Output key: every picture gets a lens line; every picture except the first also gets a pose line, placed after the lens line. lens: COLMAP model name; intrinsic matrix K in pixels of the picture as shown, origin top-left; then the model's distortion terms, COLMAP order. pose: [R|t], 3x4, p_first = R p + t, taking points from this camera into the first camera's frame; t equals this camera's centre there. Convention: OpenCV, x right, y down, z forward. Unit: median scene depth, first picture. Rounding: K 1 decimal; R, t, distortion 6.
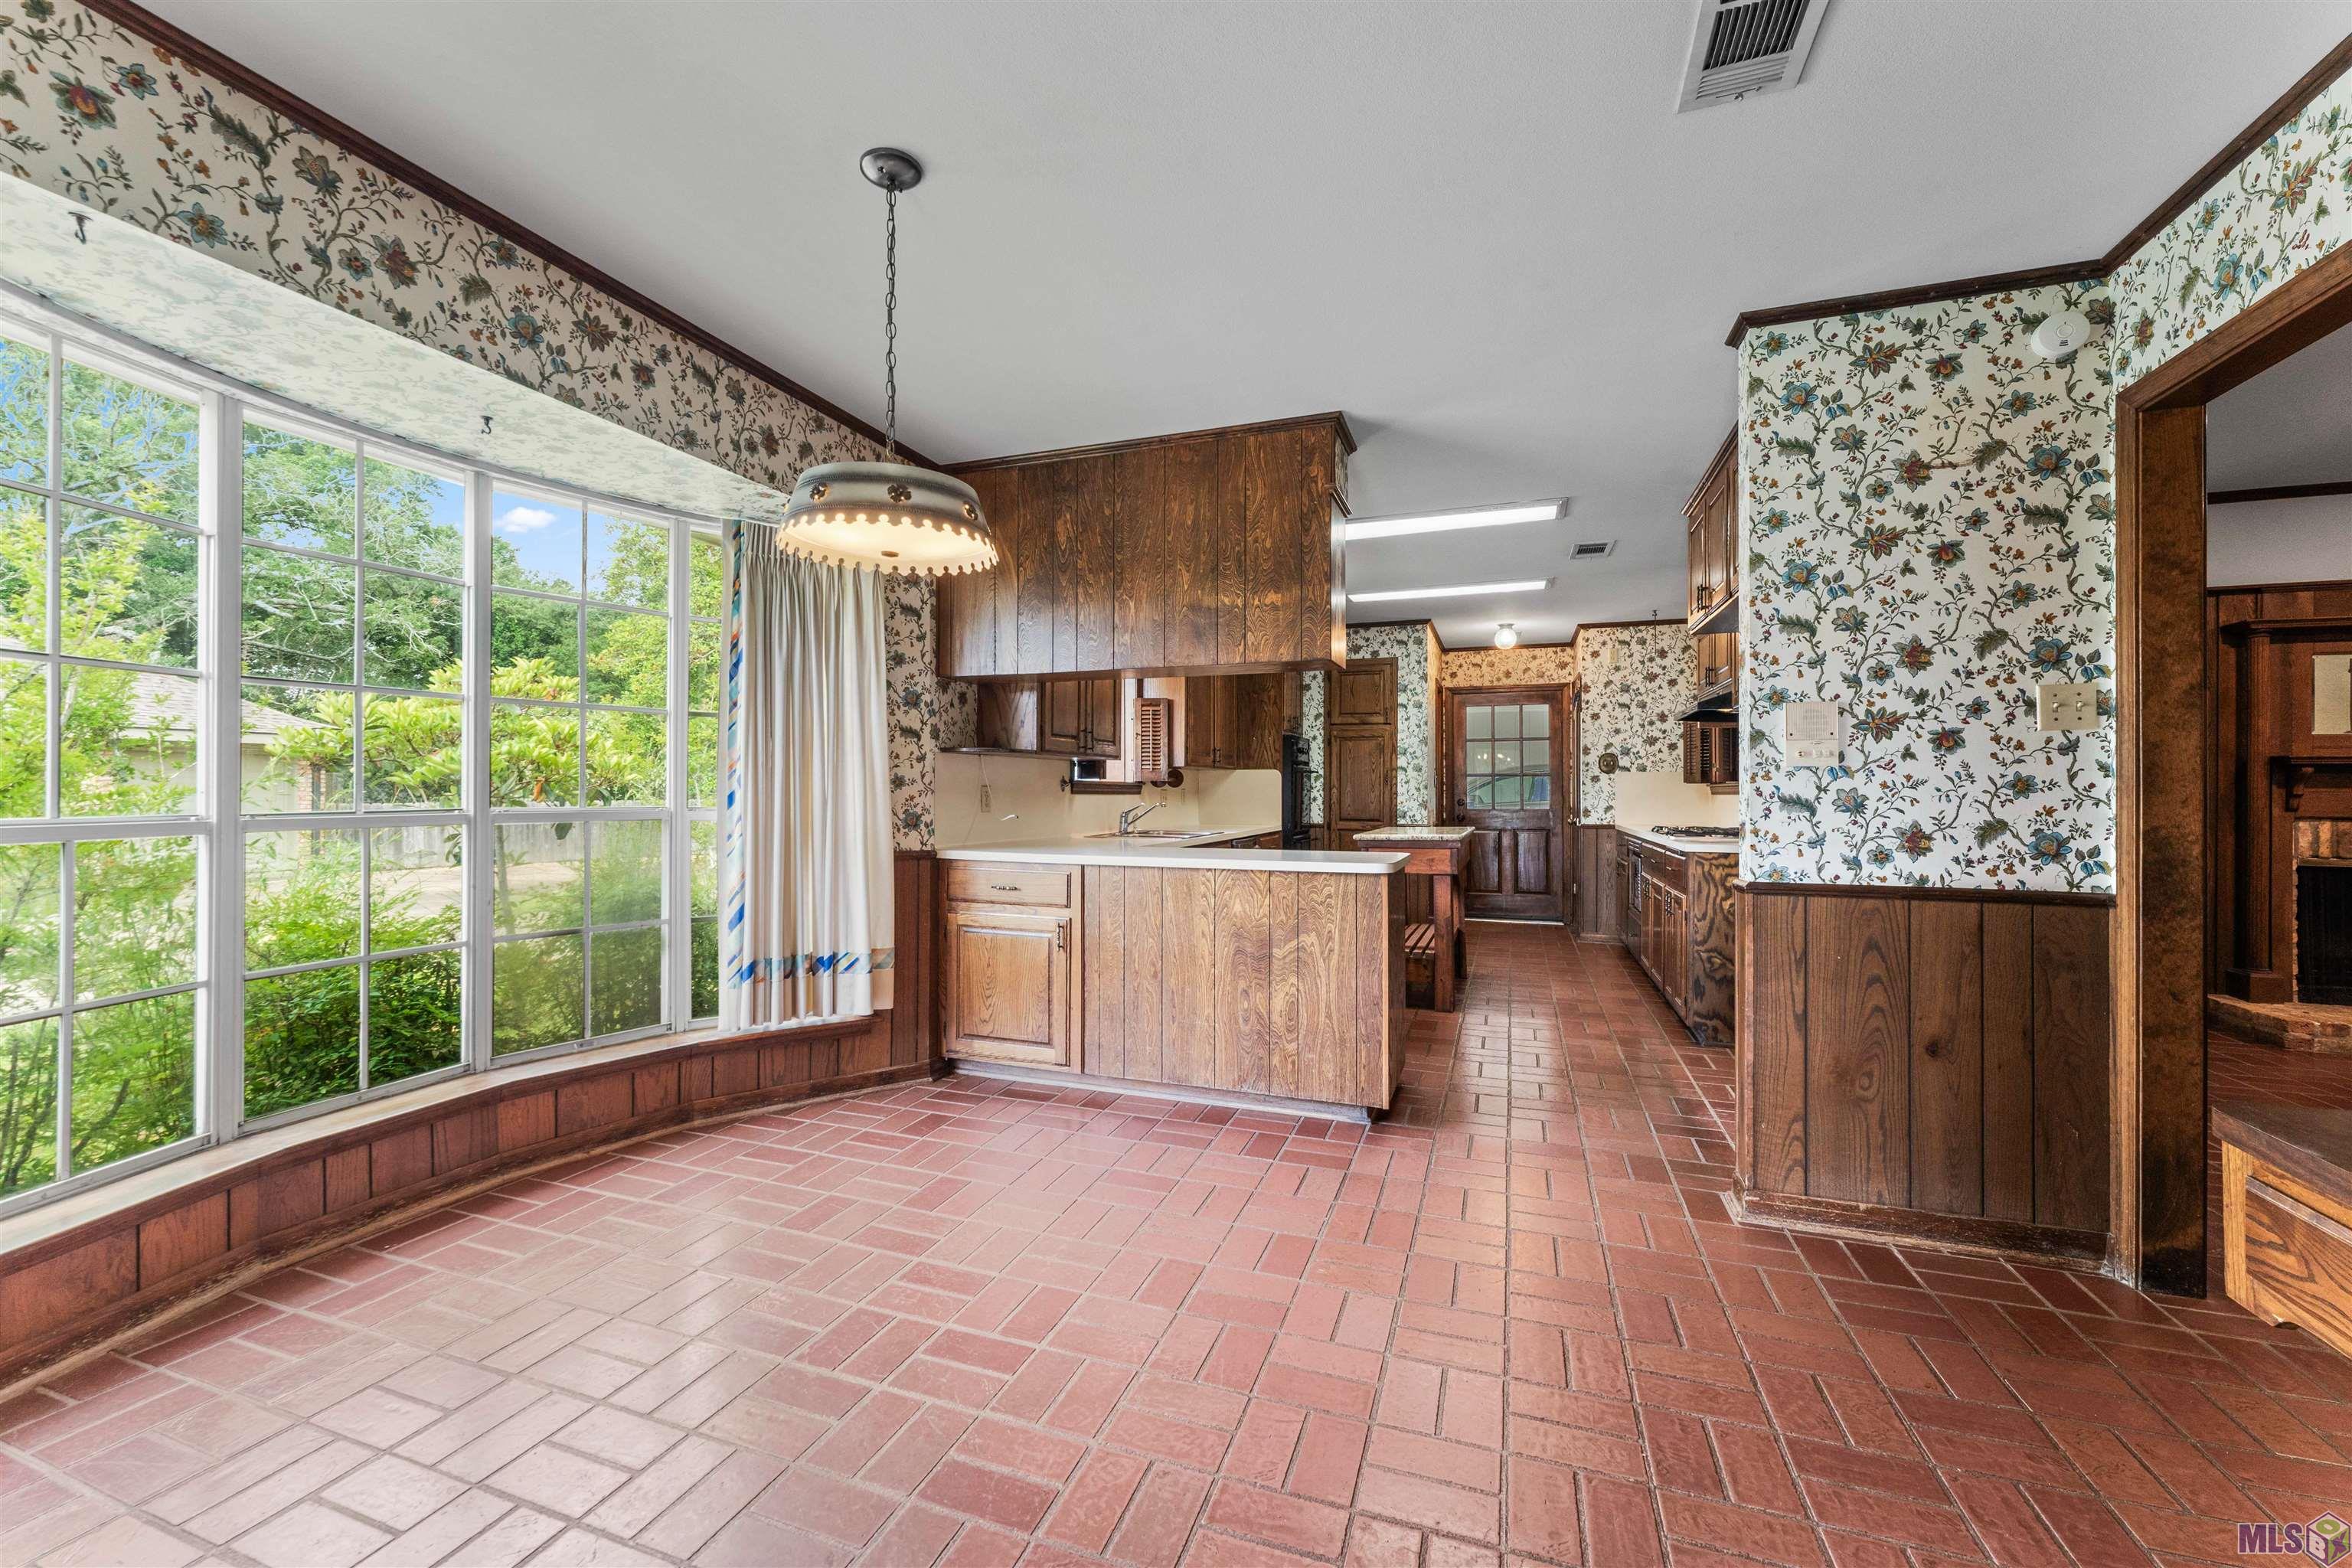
lens RADIAL K [[956.3, 0, 1171.2], [0, 956.3, 788.6], [0, 0, 1]] dist [0.007664, -0.000104]
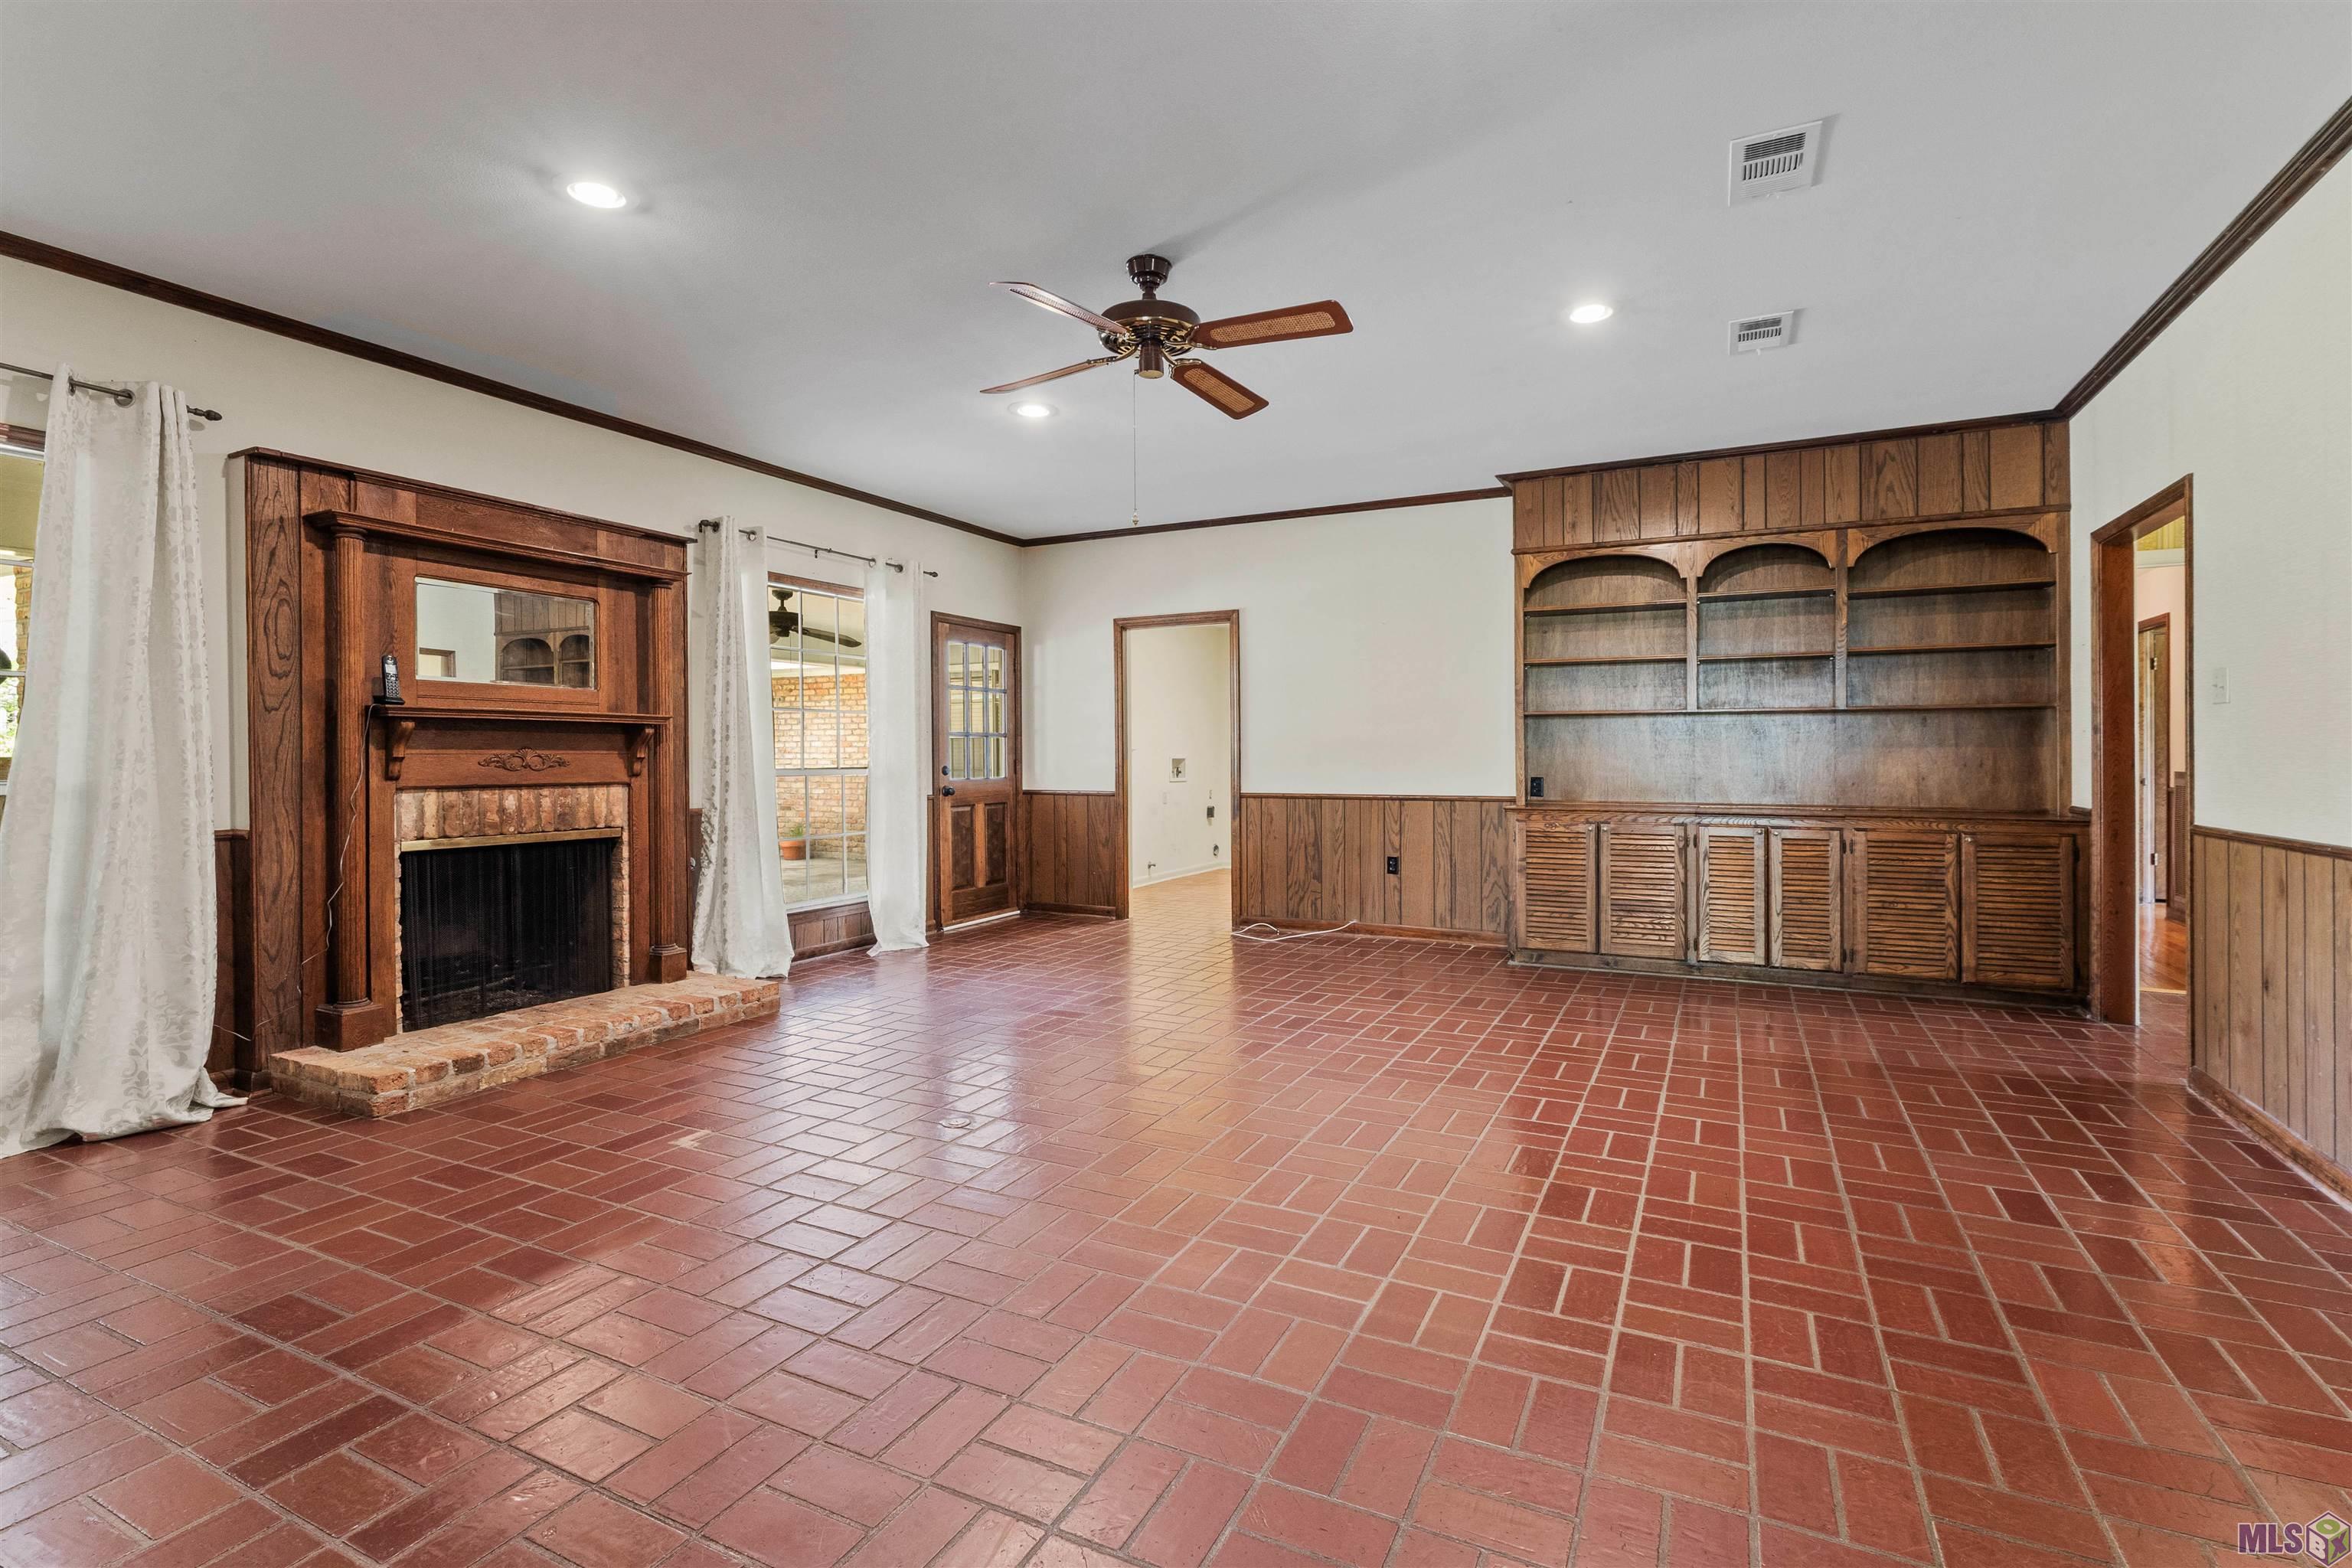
lens RADIAL K [[1024.1, 0, 1203.7], [0, 1024.1, 766.3], [0, 0, 1]] dist [-0.003766, 0.000062]
pose [[0.119682, -0.015968, 0.992684, 0.599926], [0.003937, 0.999870, 0.015609, 0.004099], [-0.992804, 0.002040, 0.119730, 0.376161]]
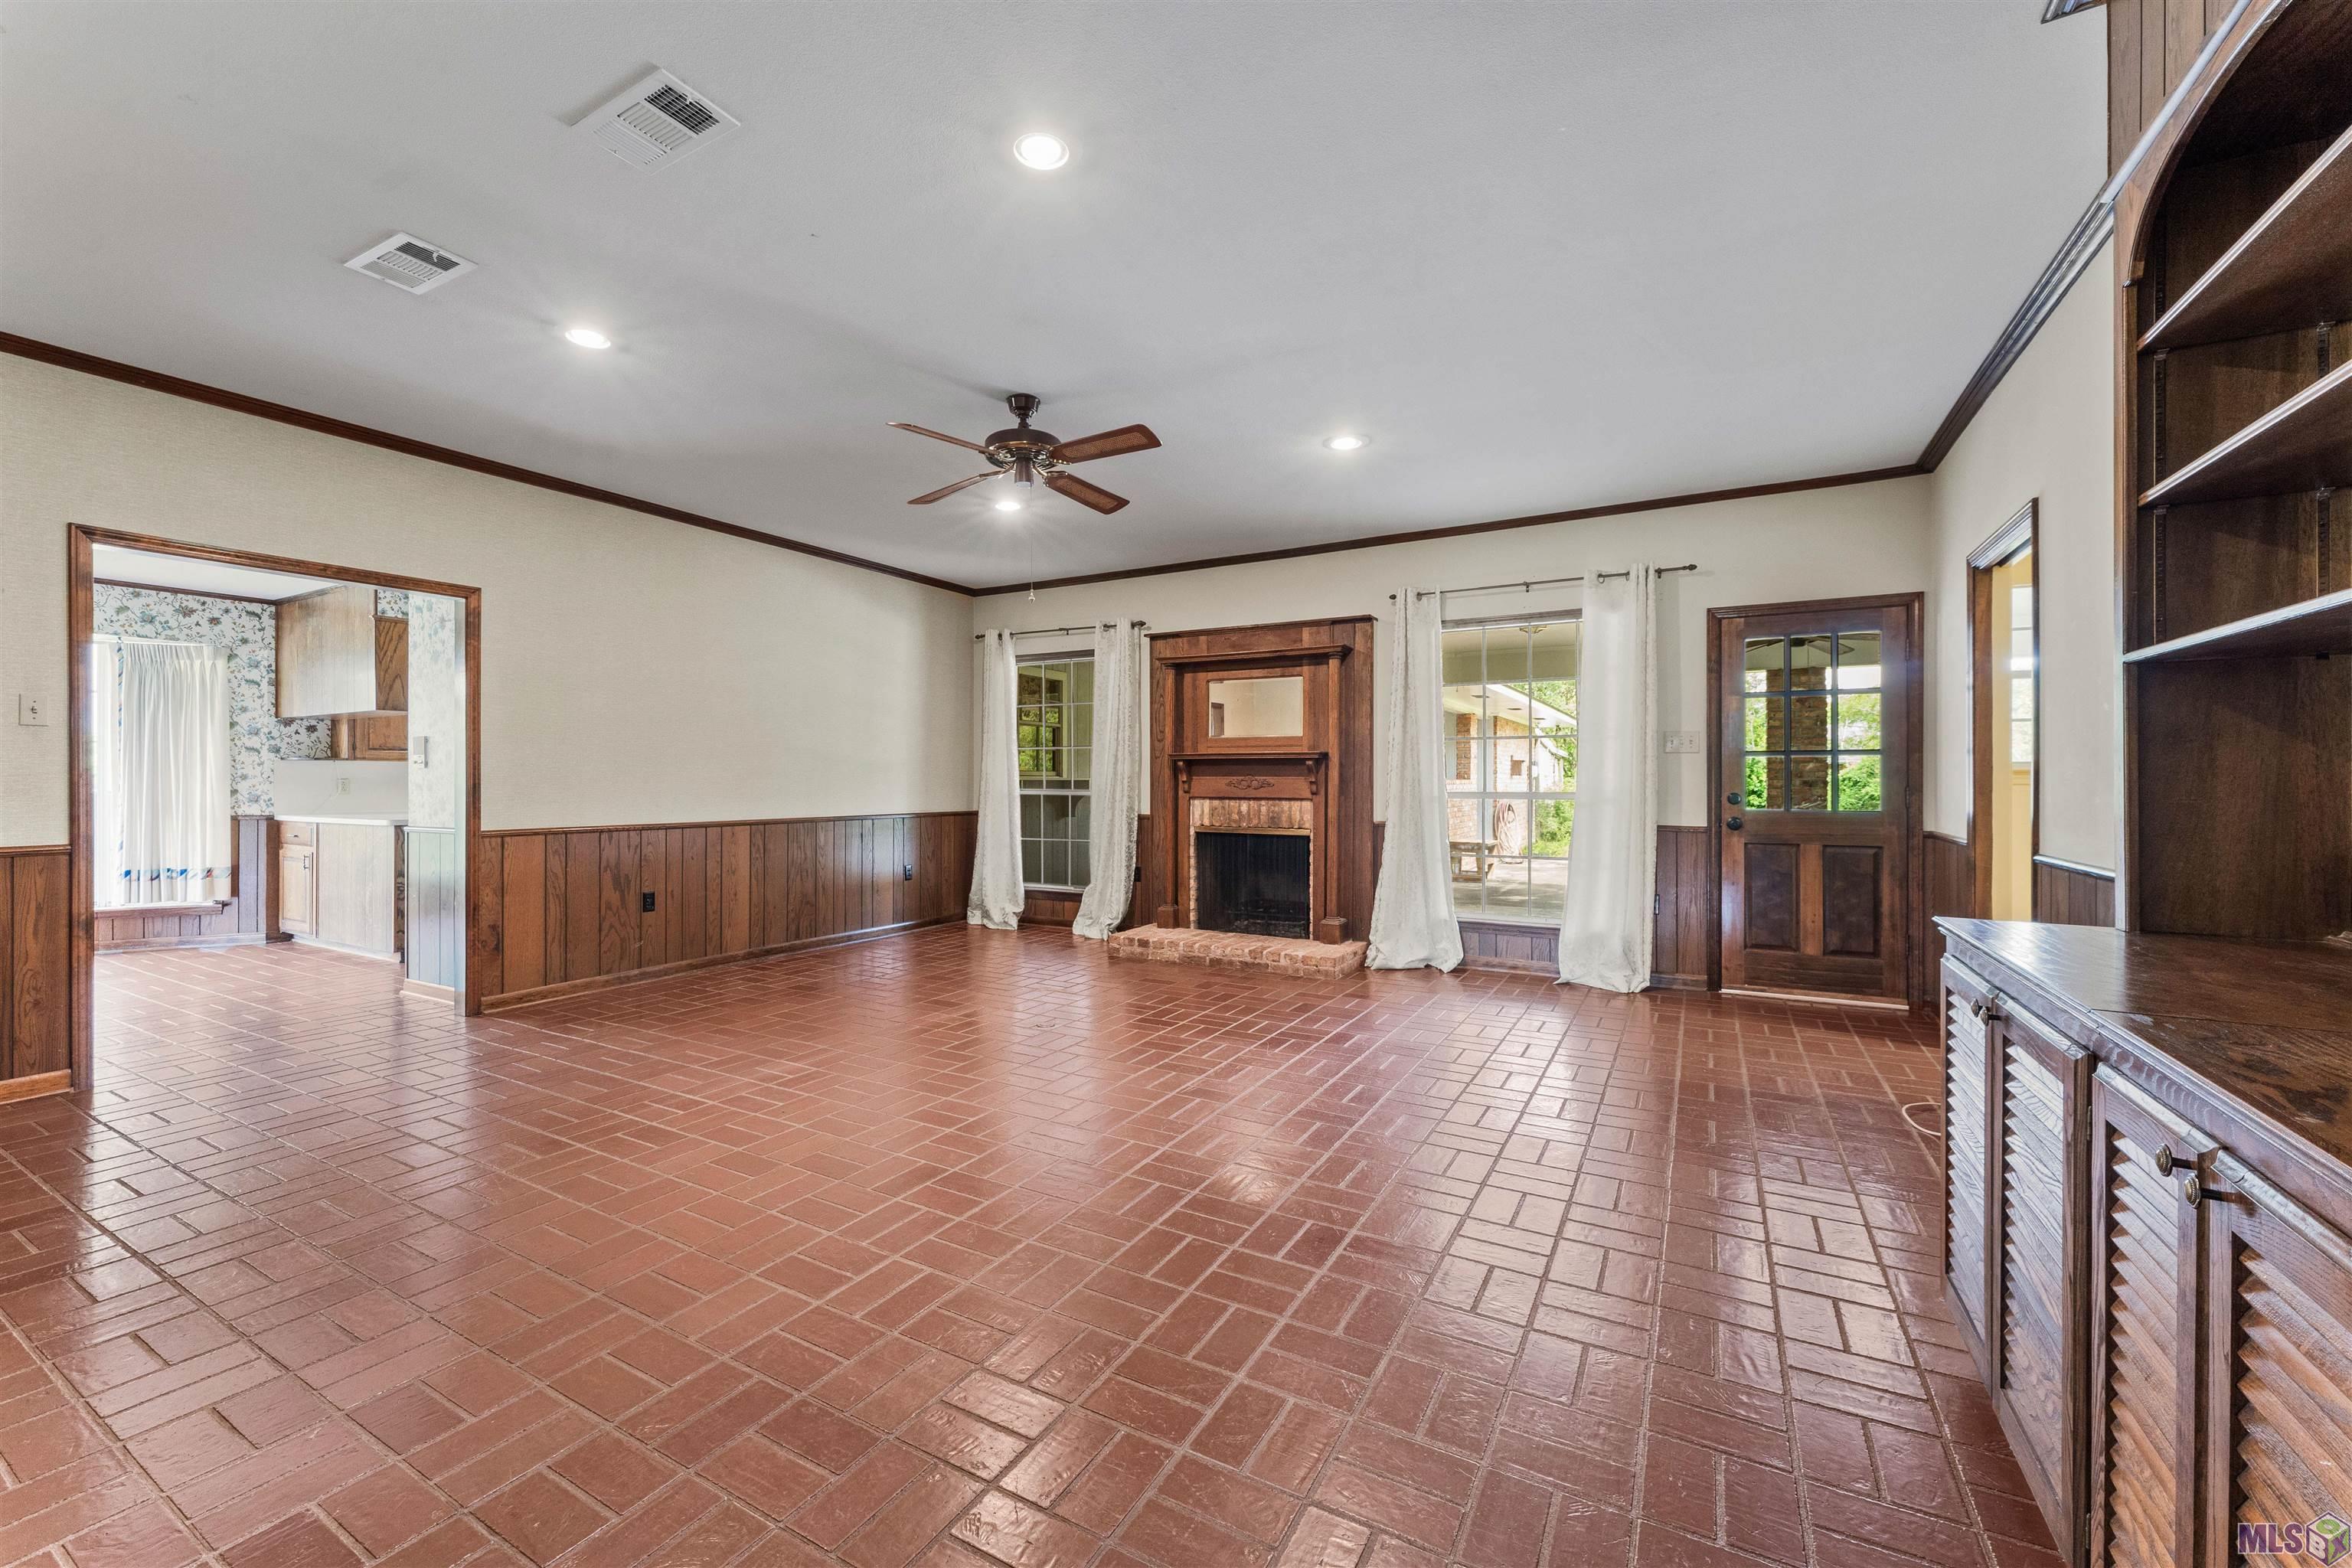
lens RADIAL K [[956.3, 0, 1162.6], [0, 956.3, 781.0], [0, 0, 1]] dist [0.007664, -0.000104]
pose [[0.984241, -0.004734, -0.176770, 1.826546], [0.004173, 0.999985, -0.003545, 0.014492], [0.176784, 0.002752, 0.984246, -0.508661]]
